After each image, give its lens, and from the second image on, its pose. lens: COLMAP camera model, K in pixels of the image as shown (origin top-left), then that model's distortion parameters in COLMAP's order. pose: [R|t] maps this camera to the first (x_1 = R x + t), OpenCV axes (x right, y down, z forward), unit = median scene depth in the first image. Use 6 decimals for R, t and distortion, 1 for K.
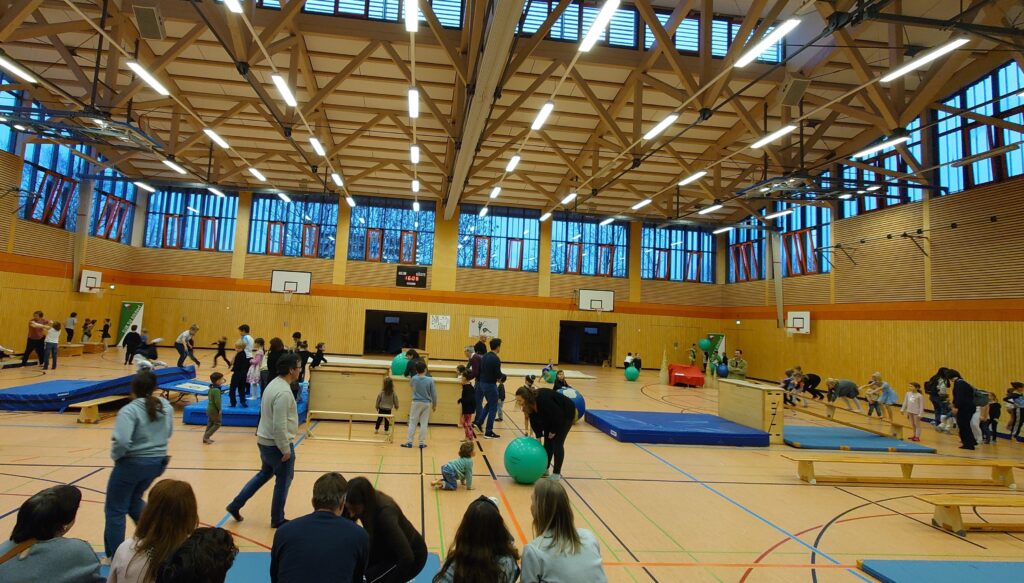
lens RADIAL K [[496.8, 0, 472.3], [0, 496.8, 275.9], [0, 0, 1]] dist [0.000587, 0.000024]
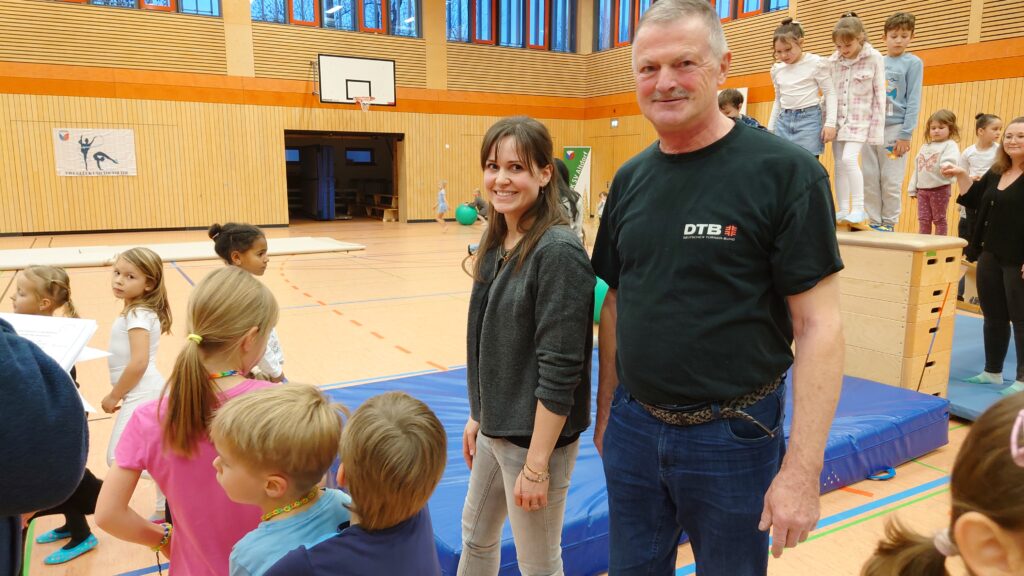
lens RADIAL K [[732.0, 0, 509.4], [0, 732.0, 295.6], [0, 0, 1]] dist [0.046099, -0.029000]
pose [[0.913096, -0.120691, 0.389474, 0.090899], [0.010415, 0.961781, 0.273620, 0.058106], [-0.407613, -0.245785, 0.879455, 0.301775]]
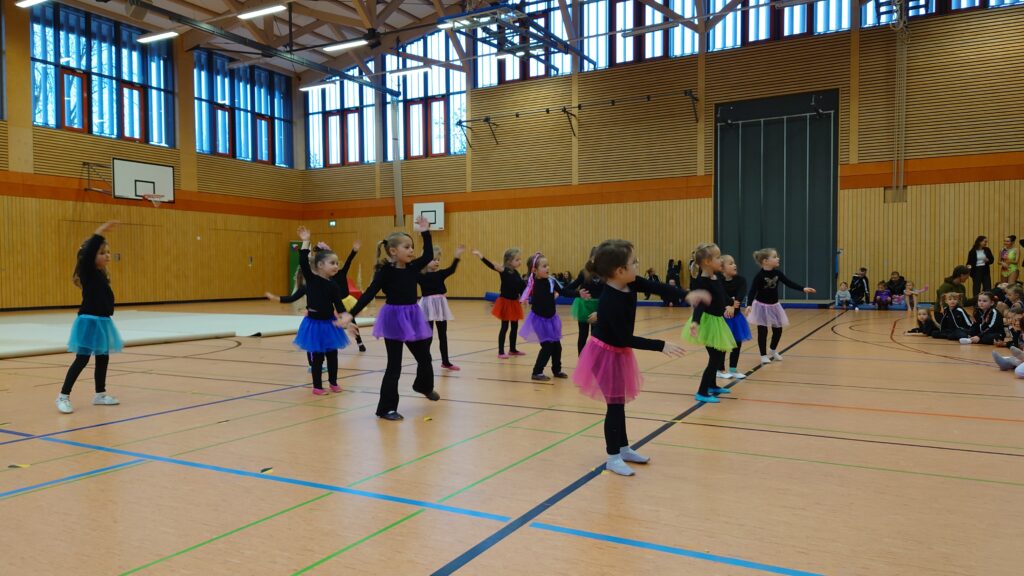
lens RADIAL K [[732.0, 0, 505.1], [0, 732.0, 292.9], [0, 0, 1]] dist [0.046099, -0.029000]
pose [[0.578698, -0.080842, 0.811525, -0.202700], [-0.034009, 0.991817, 0.123054, 0.059937], [-0.814832, -0.098810, 0.571213, 0.205027]]
